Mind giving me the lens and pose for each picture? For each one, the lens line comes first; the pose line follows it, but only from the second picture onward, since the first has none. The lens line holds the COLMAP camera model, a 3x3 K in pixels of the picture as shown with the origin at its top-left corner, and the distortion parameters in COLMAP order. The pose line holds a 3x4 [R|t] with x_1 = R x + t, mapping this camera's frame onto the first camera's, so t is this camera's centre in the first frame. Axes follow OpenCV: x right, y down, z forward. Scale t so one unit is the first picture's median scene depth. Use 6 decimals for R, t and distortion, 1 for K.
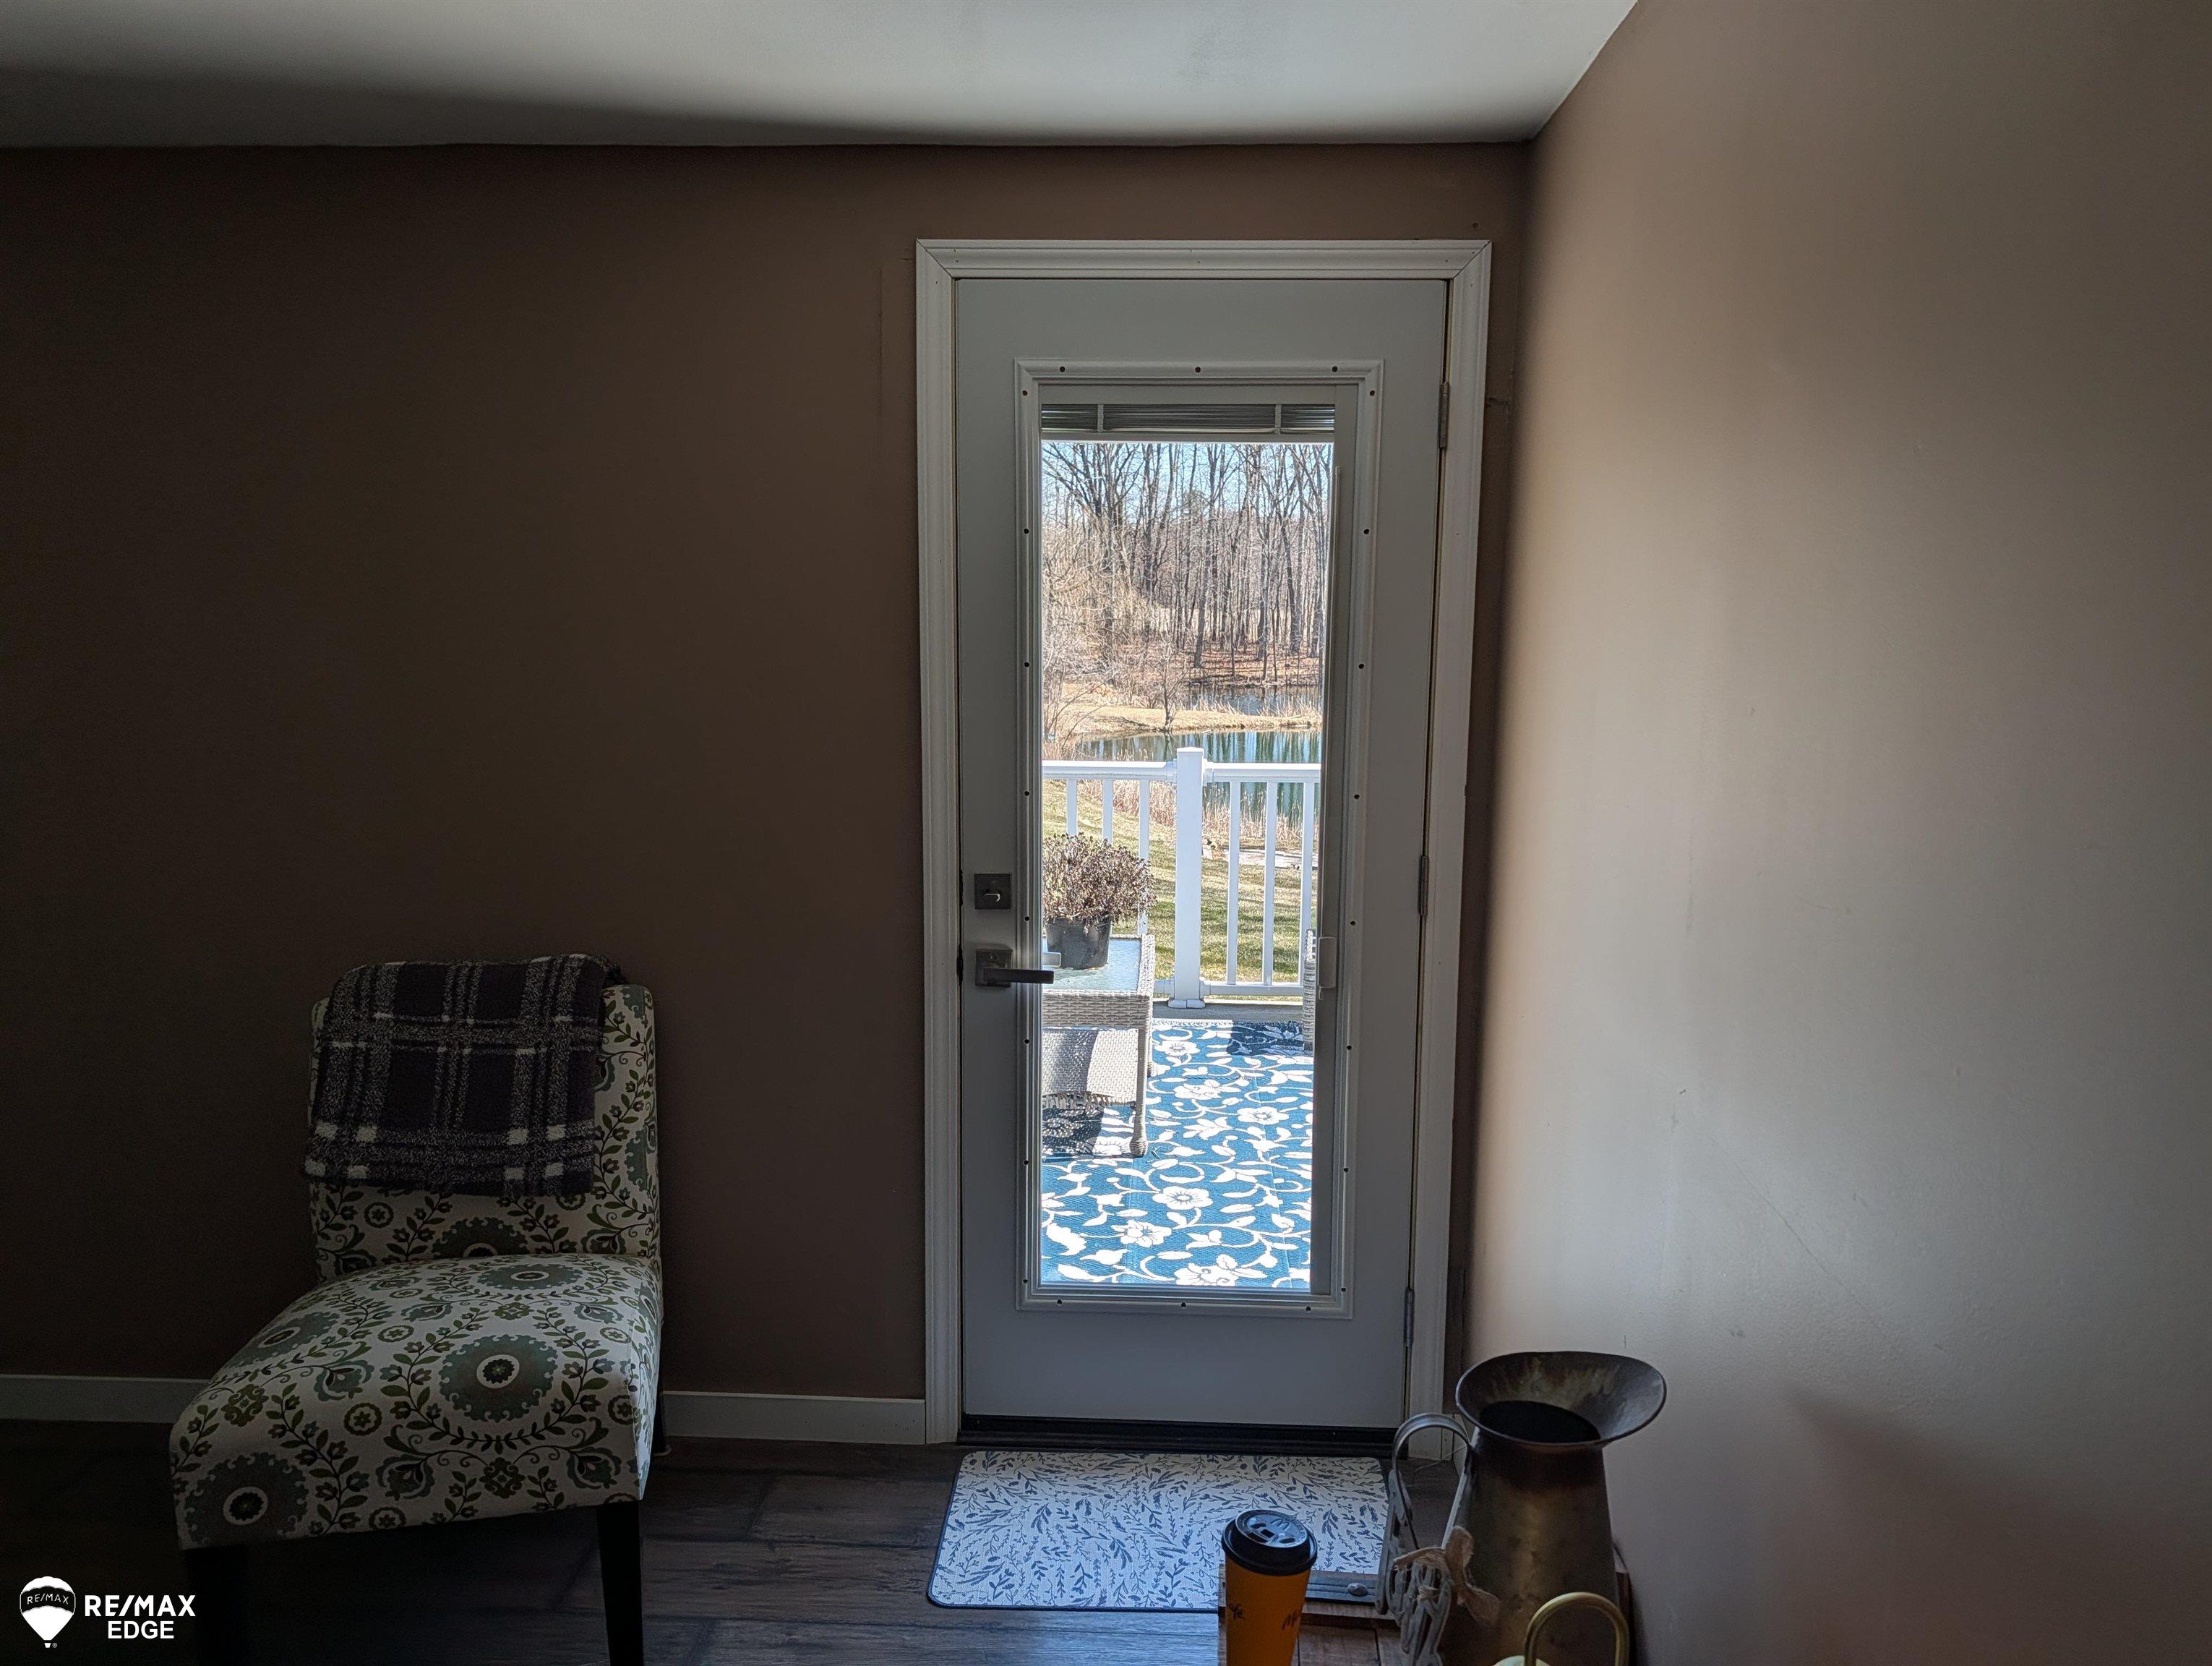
lens RADIAL K [[1576.4, 0, 1093.6], [0, 1576.4, 825.4], [0, 0, 1]] dist [0.013746, -0.006886]
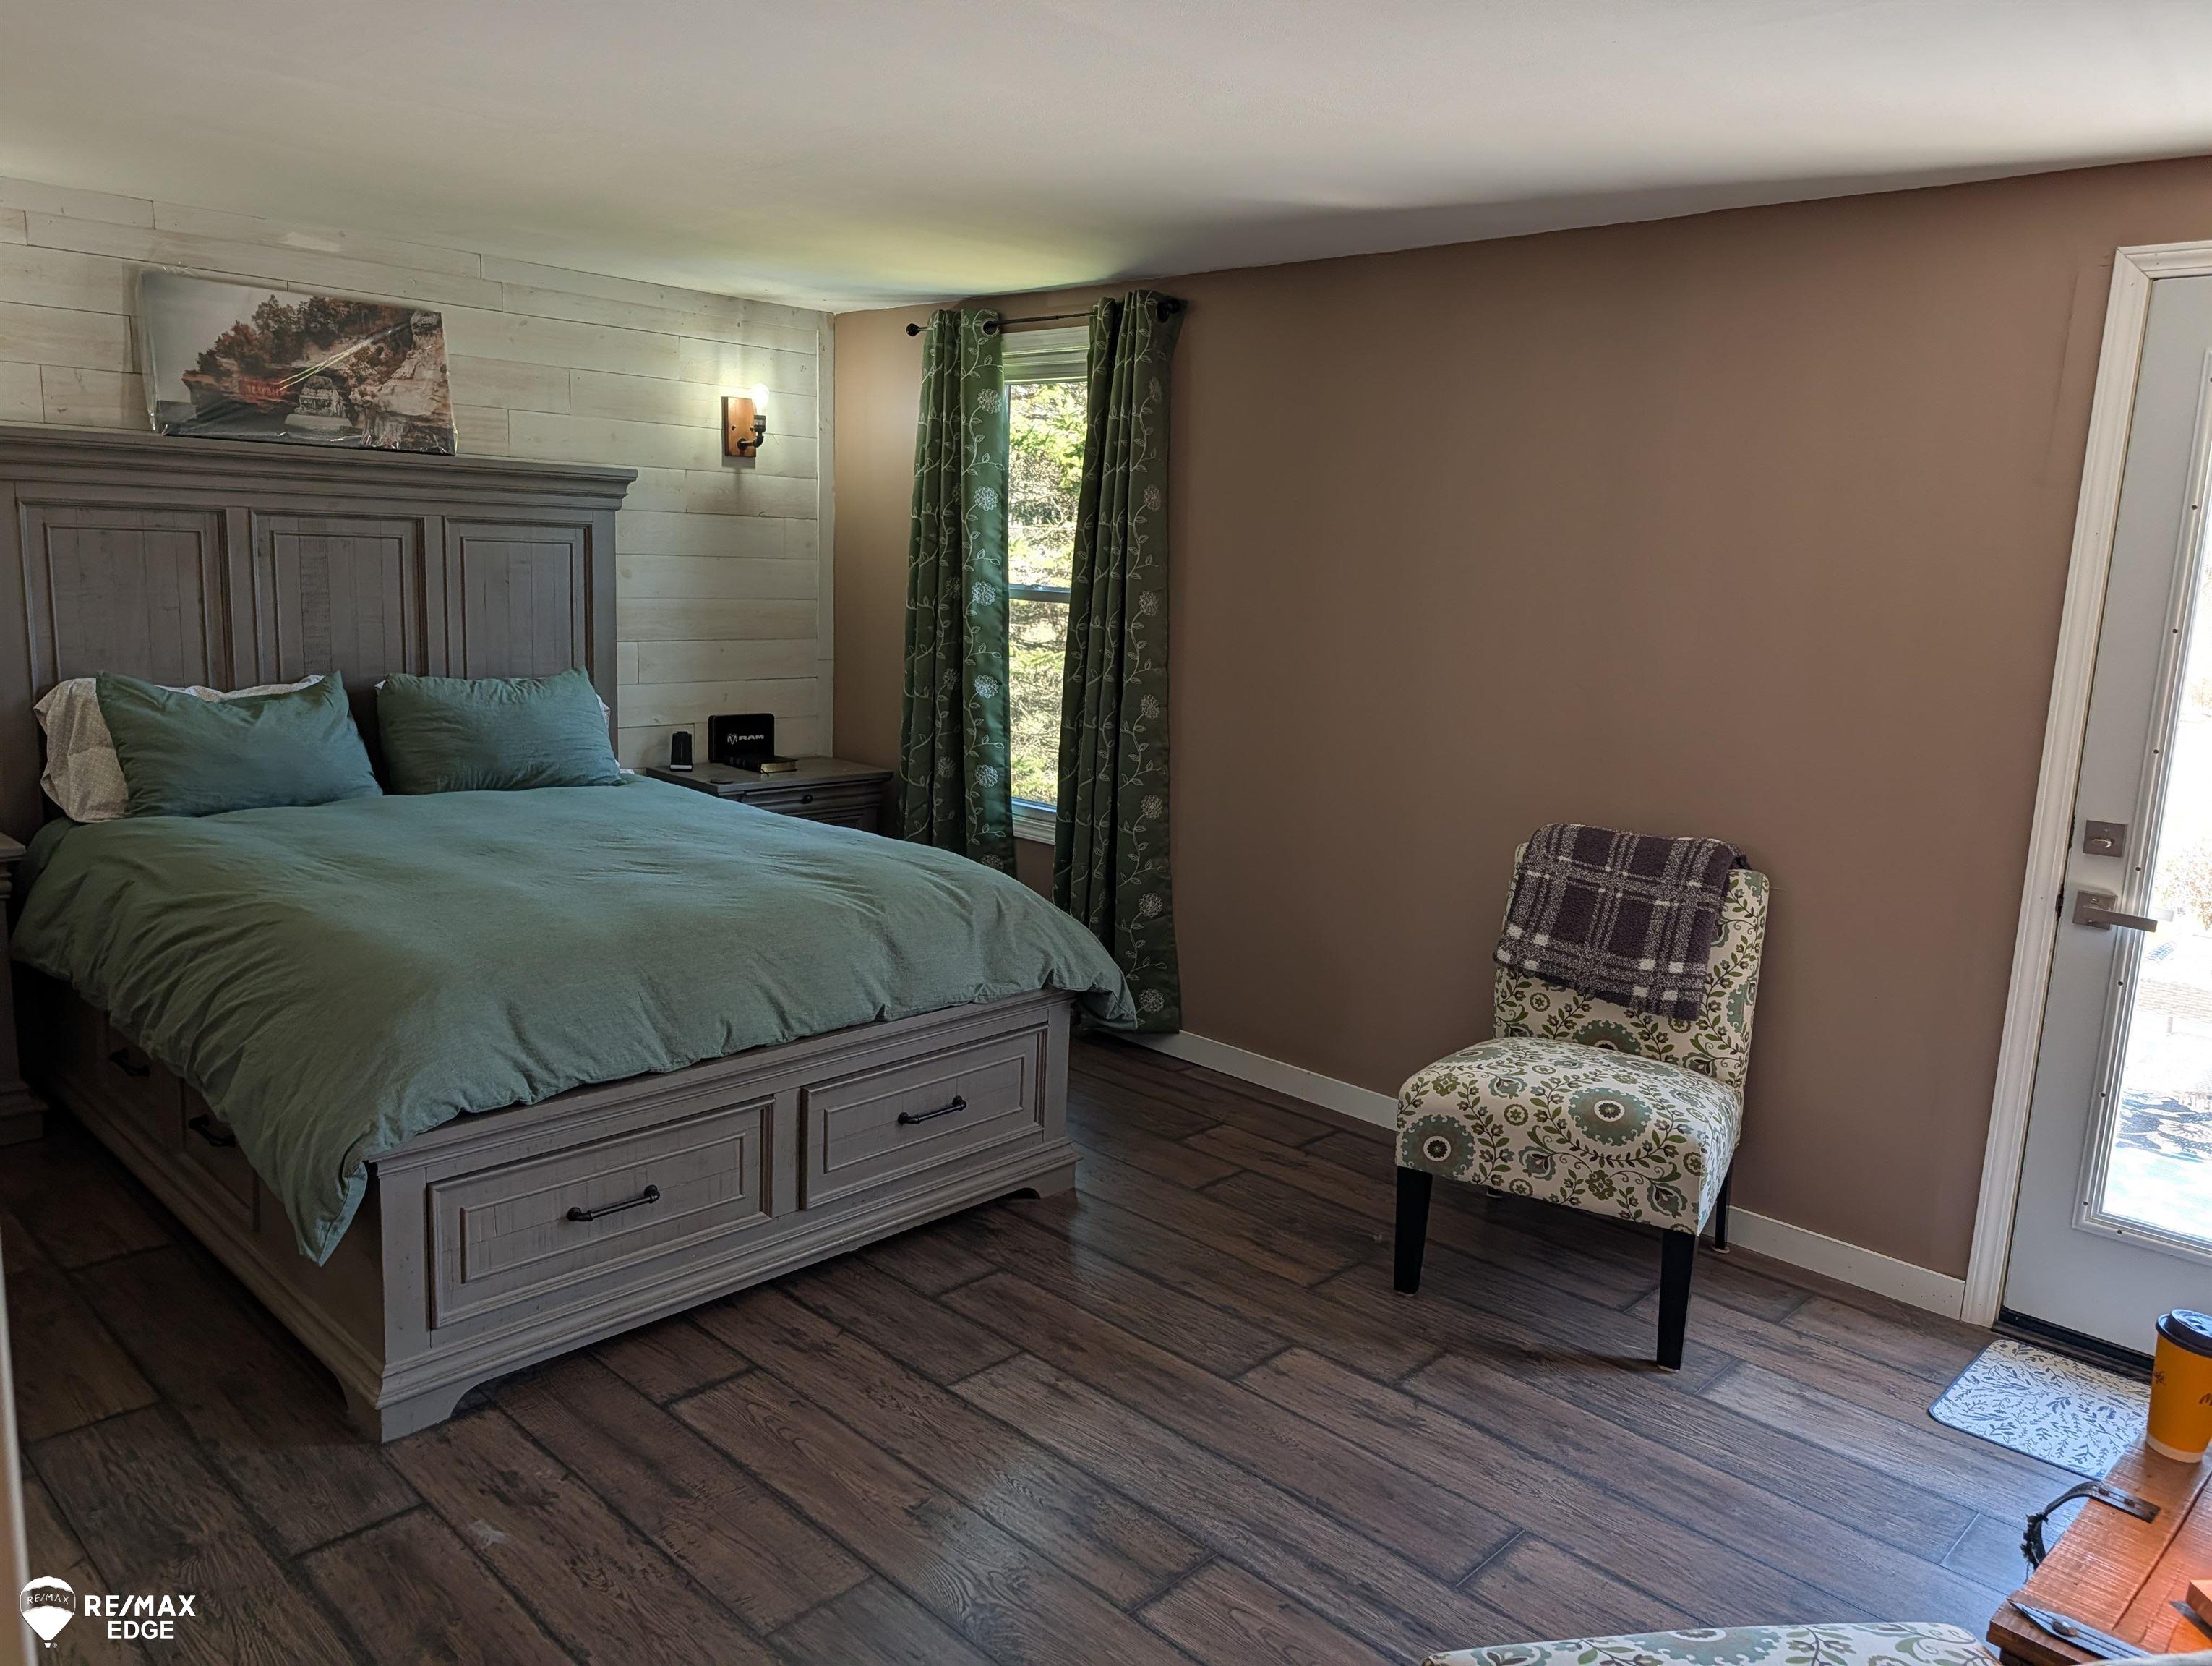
lens RADIAL K [[1576.4, 0, 1093.6], [0, 1576.4, 825.4], [0, 0, 1]] dist [0.013746, -0.006886]
pose [[0.751333, 0.141381, -0.644601, 0.124063], [-0.127853, 0.989459, 0.067997, 0.051467], [0.647420, 0.031326, 0.761490, -0.312917]]
